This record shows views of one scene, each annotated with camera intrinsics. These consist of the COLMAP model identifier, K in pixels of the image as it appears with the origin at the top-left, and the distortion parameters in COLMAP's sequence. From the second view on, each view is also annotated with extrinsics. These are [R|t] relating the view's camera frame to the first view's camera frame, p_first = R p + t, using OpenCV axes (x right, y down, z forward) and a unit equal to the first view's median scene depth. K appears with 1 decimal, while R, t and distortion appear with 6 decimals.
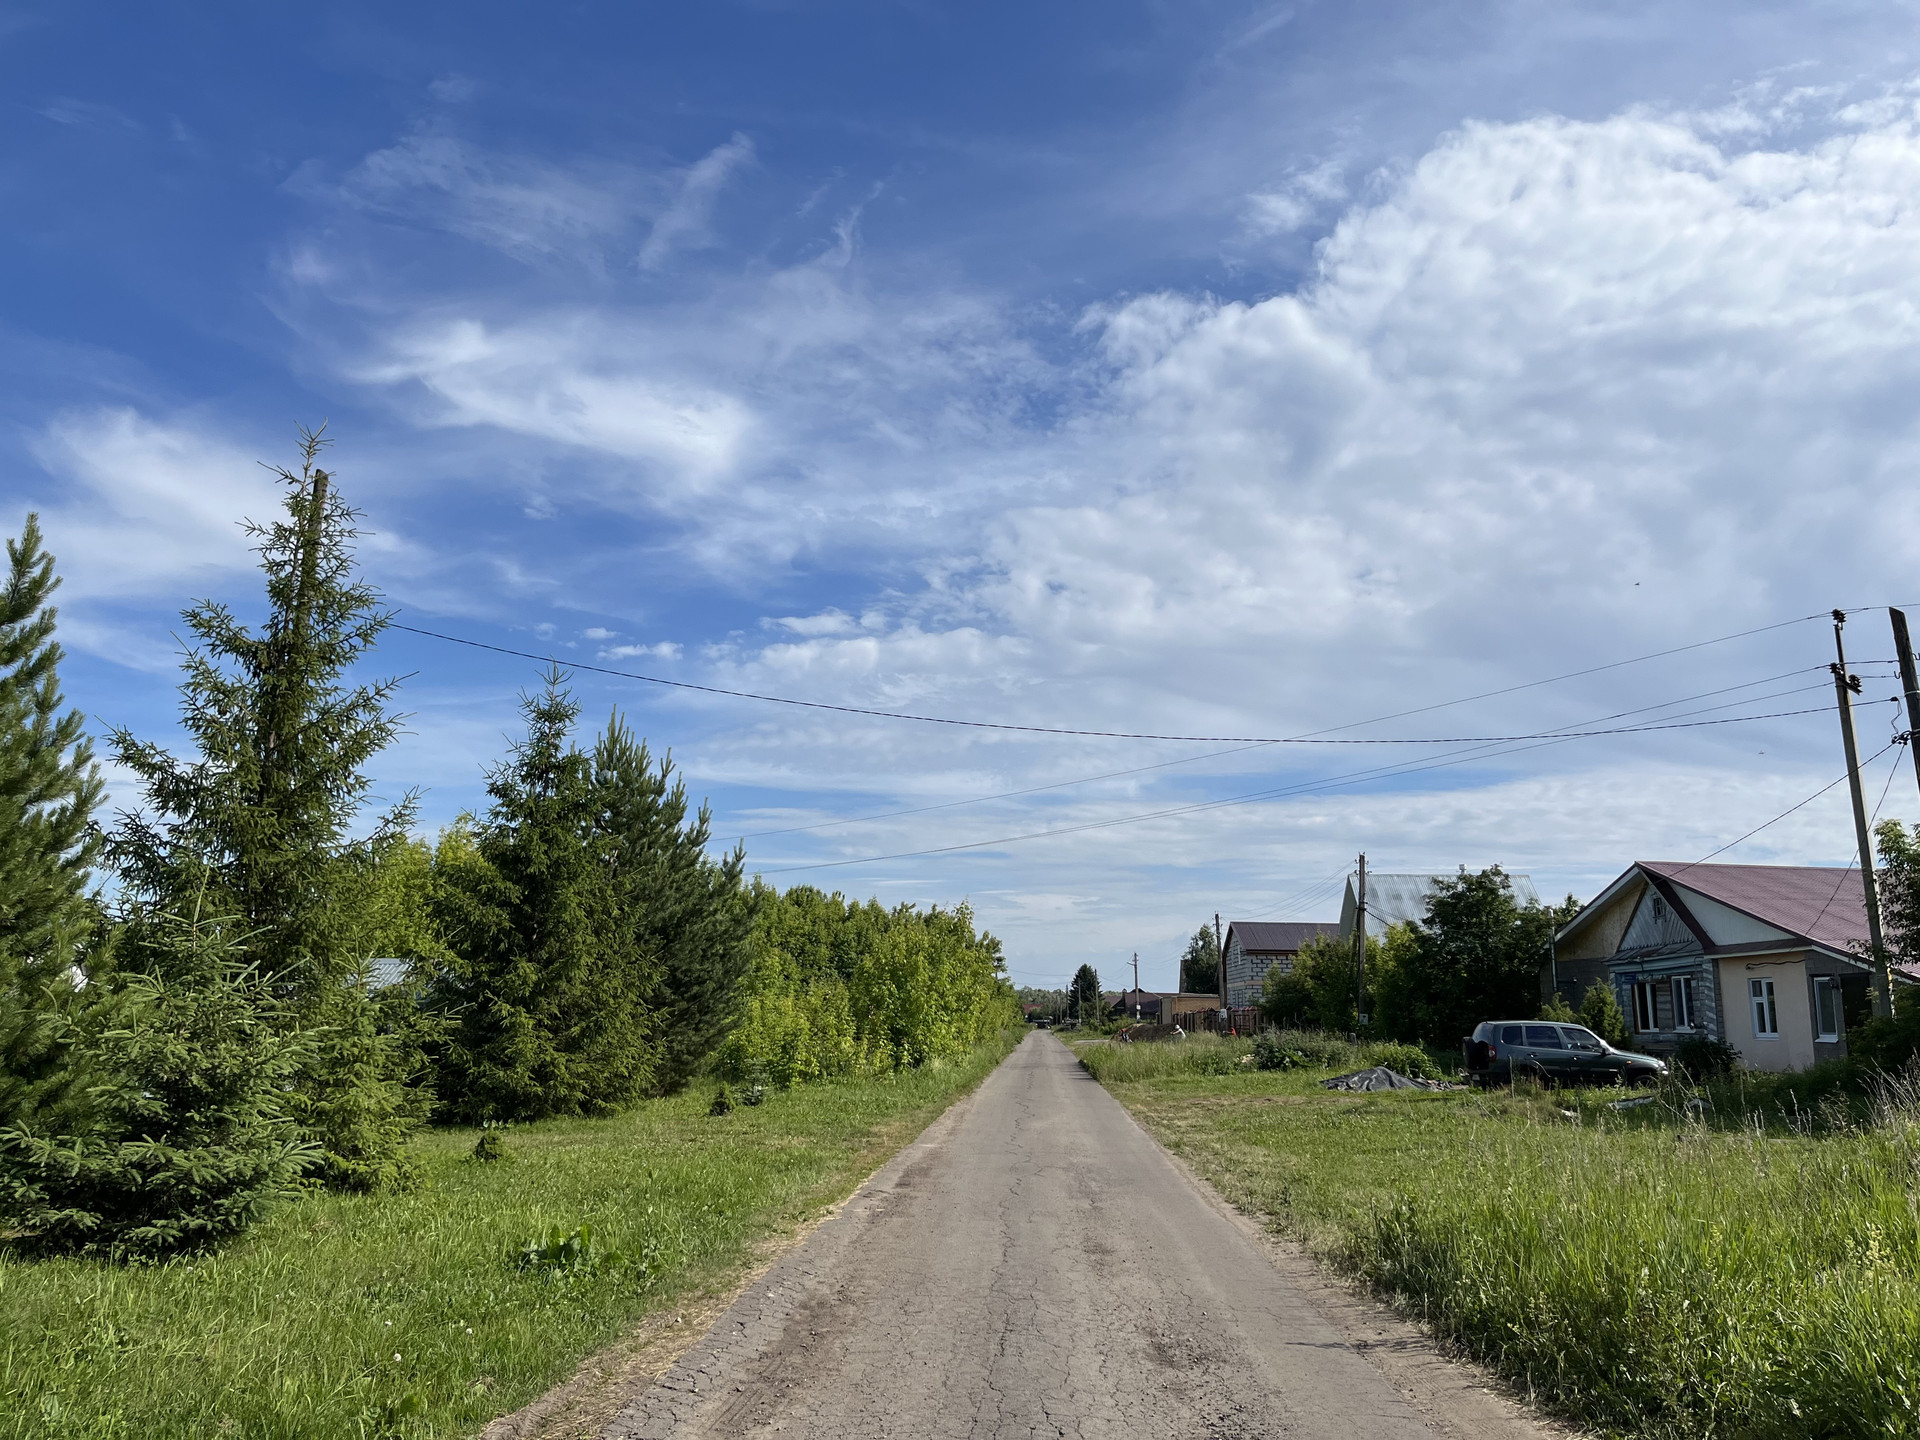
lens RADIAL K [[1469.7, 0, 970.8], [0, 1469.7, 720.0], [0, 0, 1]] dist [0.028063, 0.001579]
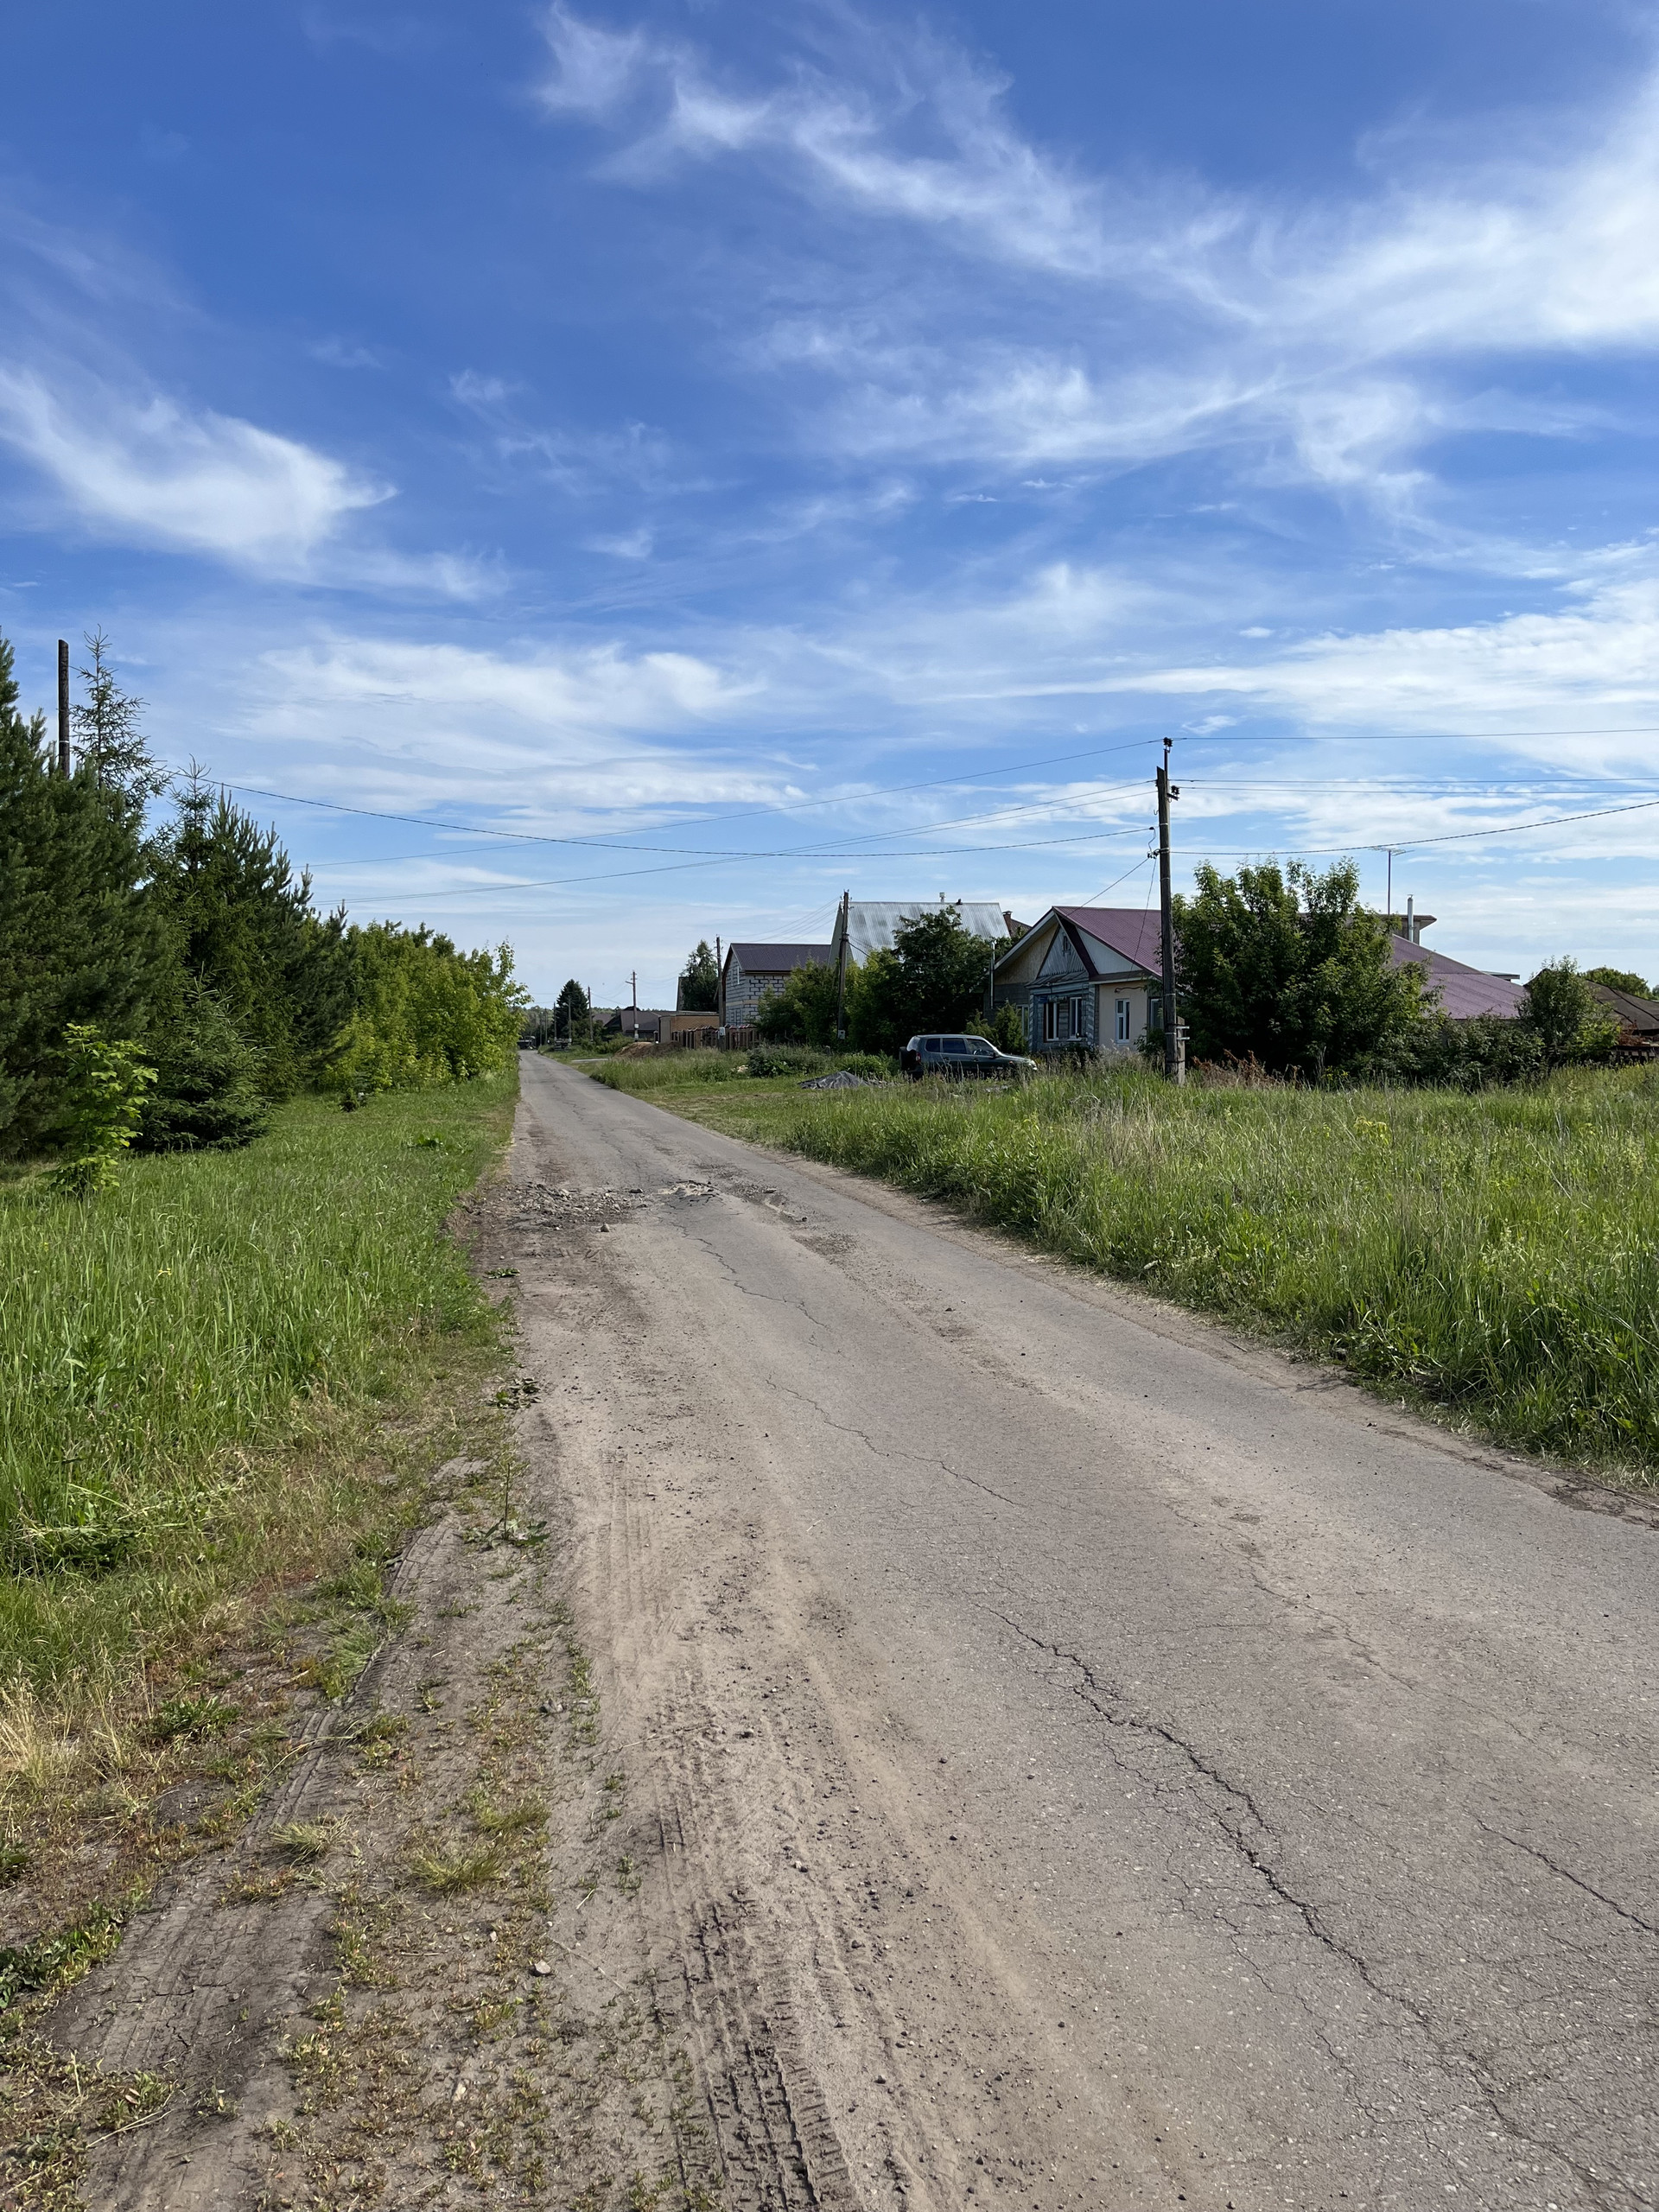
lens RADIAL K [[1693.3, 0, 833.0], [0, 1693.3, 1107.2], [0, 0, 1]] dist [0.028063, 0.001579]
pose [[0.972867, -0.023279, 0.230192, -0.056370], [-0.032468, 0.971344, 0.235449, -0.064160], [-0.229077, -0.236534, 0.944233, -0.314817]]
